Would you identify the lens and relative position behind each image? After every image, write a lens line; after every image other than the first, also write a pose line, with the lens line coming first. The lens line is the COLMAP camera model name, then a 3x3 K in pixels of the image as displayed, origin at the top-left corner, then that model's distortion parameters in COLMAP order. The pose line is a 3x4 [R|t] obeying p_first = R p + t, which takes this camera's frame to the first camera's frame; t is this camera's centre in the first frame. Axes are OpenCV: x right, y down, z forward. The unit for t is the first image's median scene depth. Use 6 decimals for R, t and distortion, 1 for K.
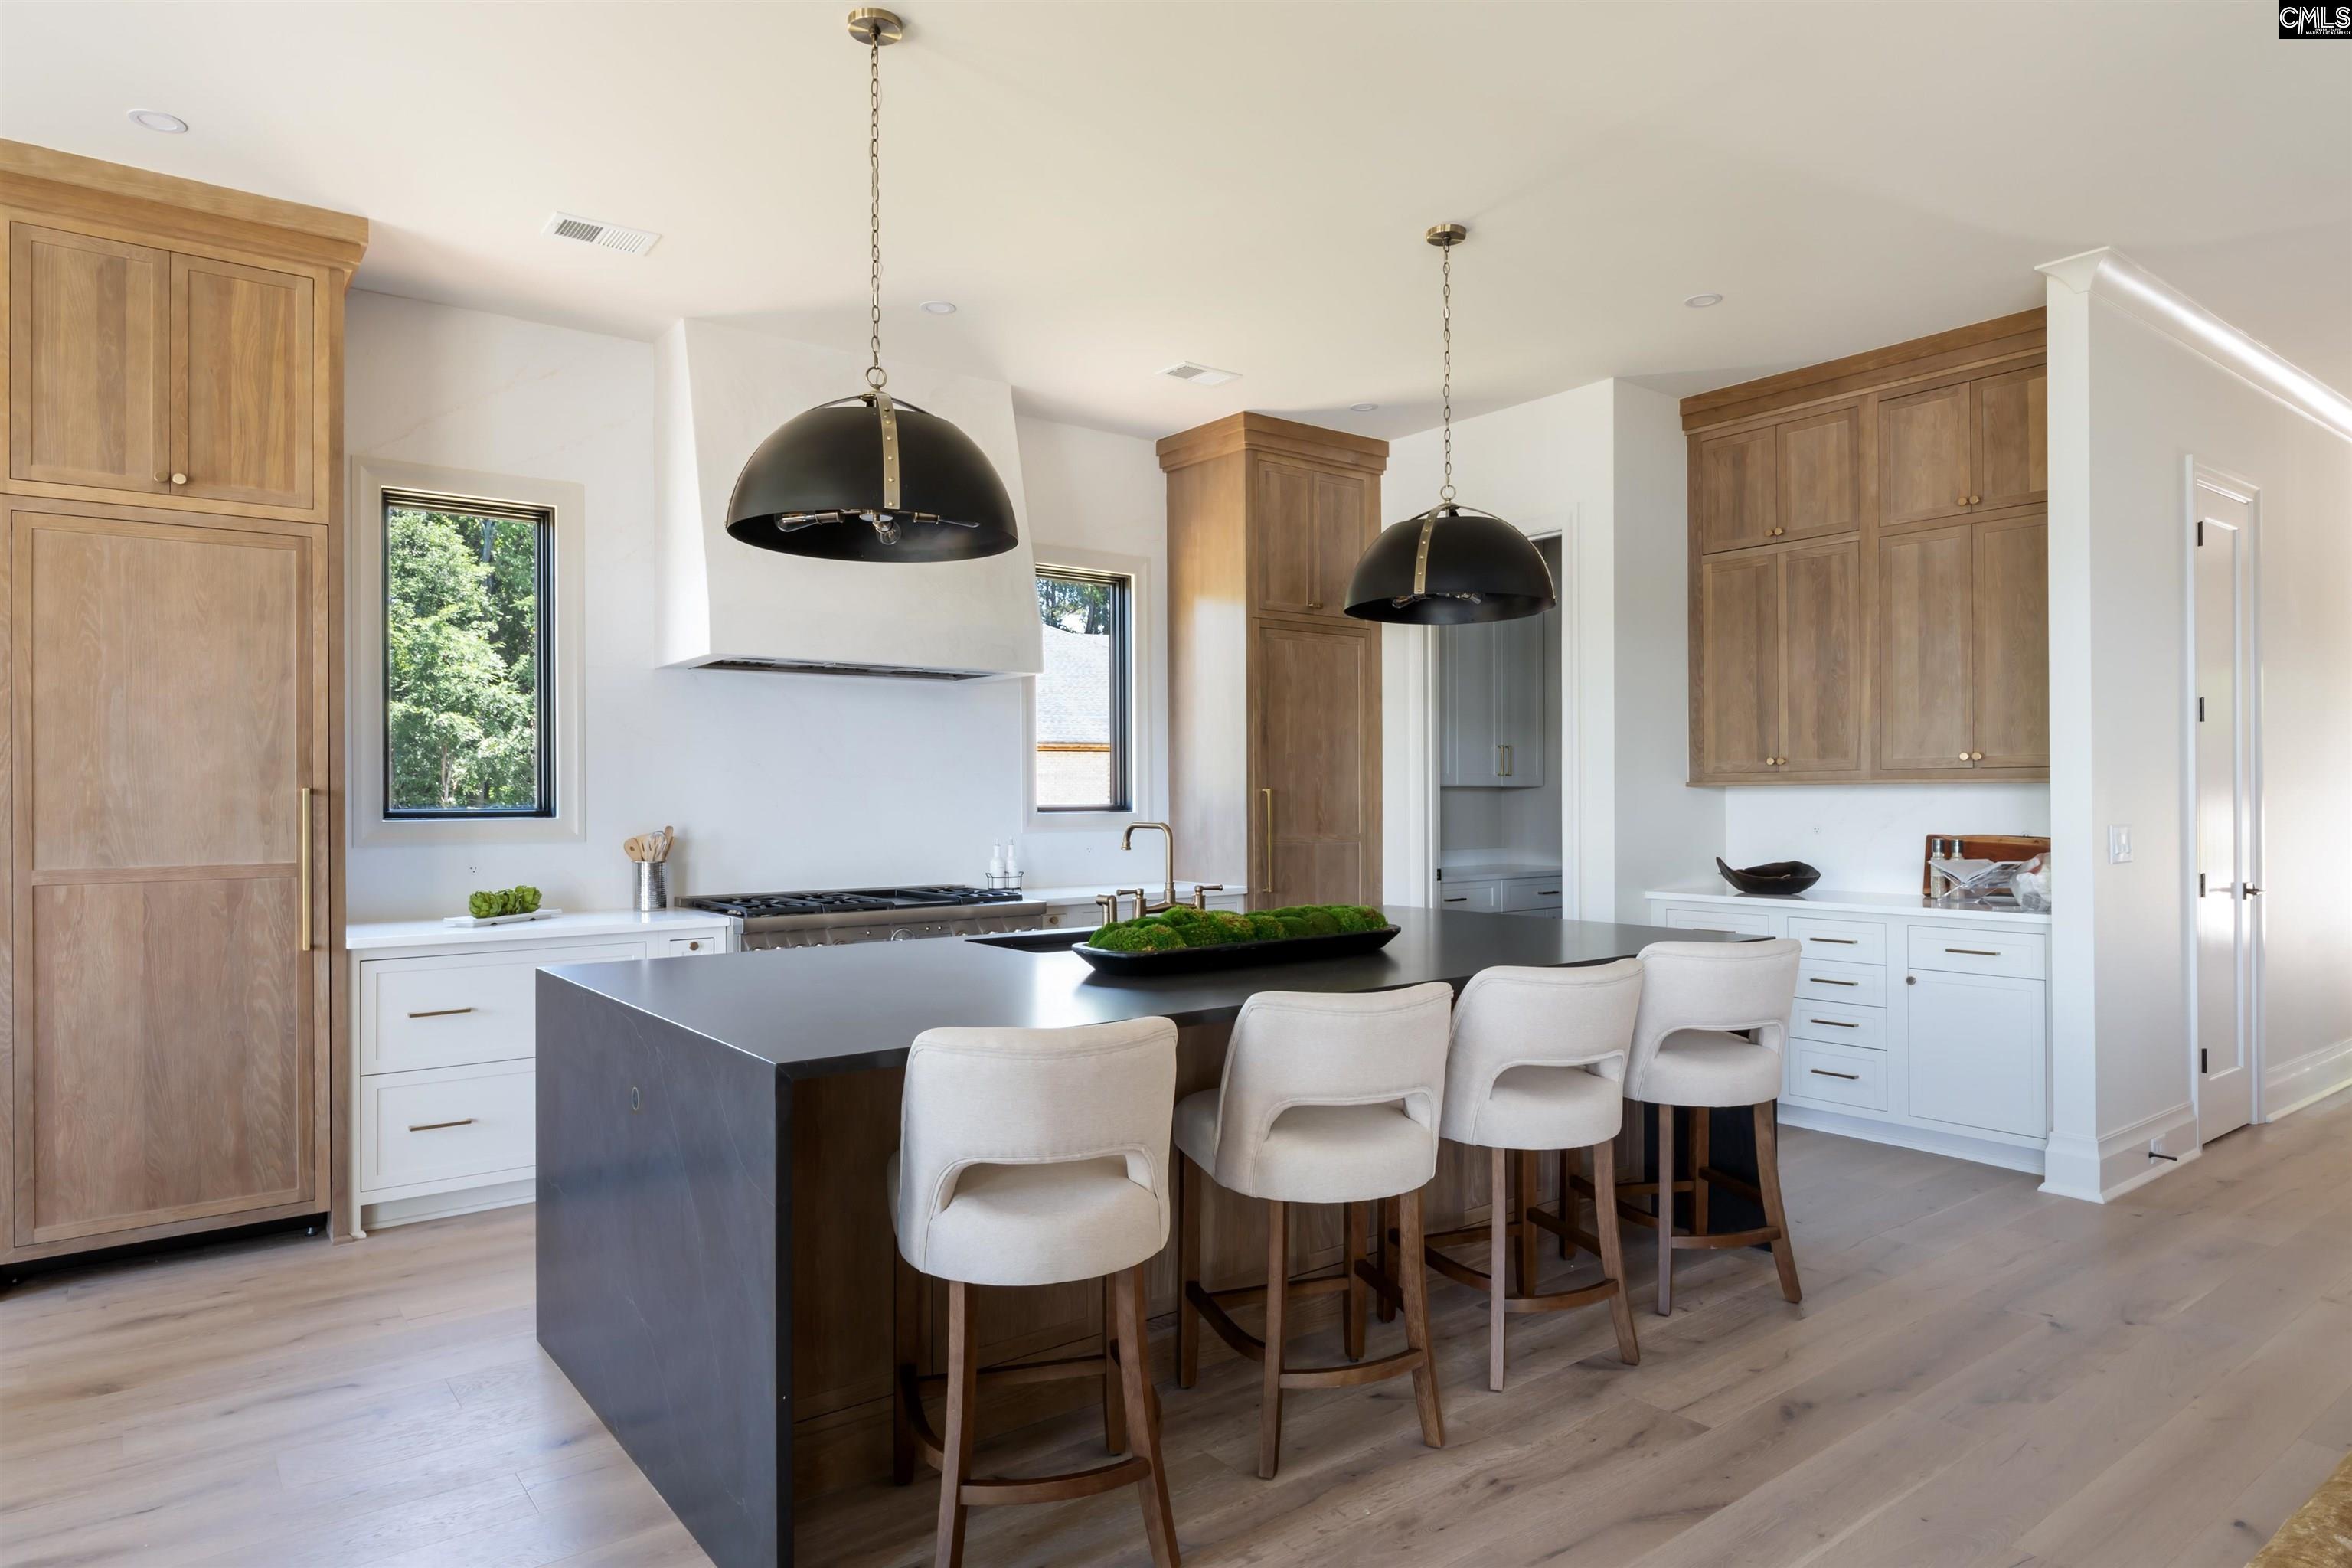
lens RADIAL K [[1382.1, 0, 1176.0], [0, 1382.1, 784.0], [0, 0, 1]] dist [0.001359, -0.000147]
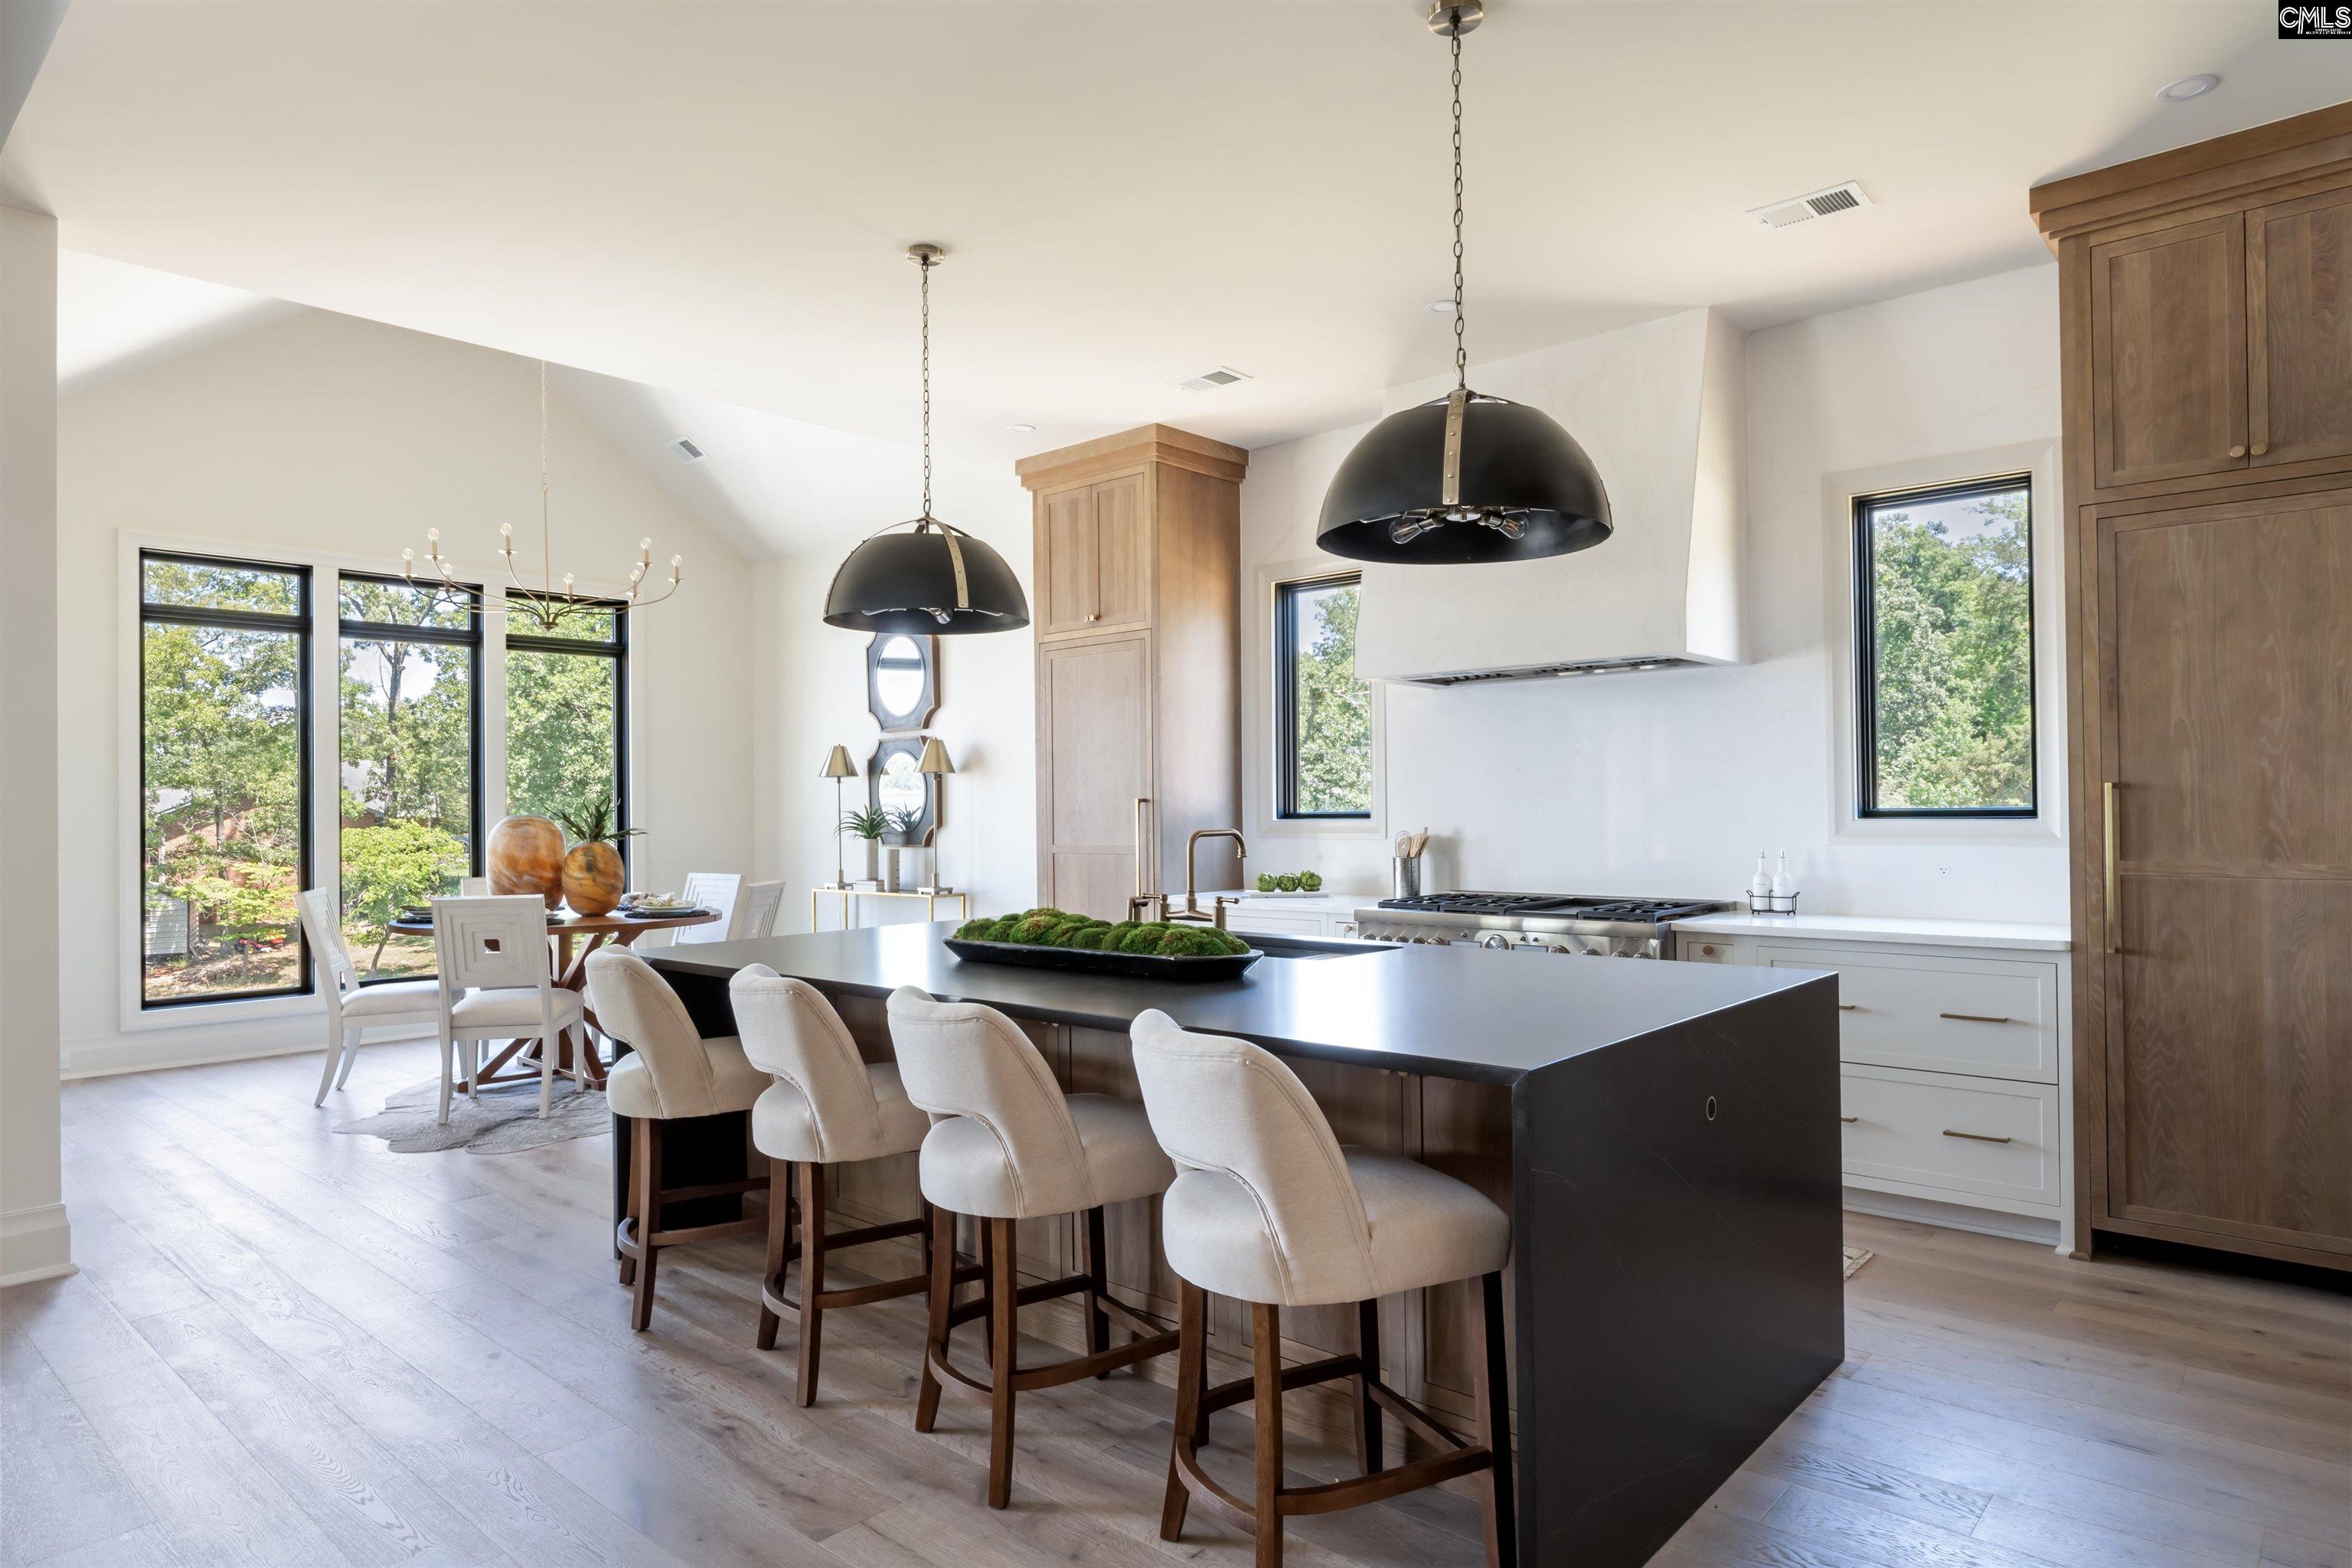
lens RADIAL K [[1357.6, 0, 1176.0], [0, 1357.6, 784.0], [0, 0, 1]] dist [-0.001701, -0.000181]
pose [[0.182186, -0.013587, -0.983170, 0.932007], [0.020626, 0.999737, -0.009994, 0.002674], [0.983048, -0.018458, 0.182419, 0.787478]]
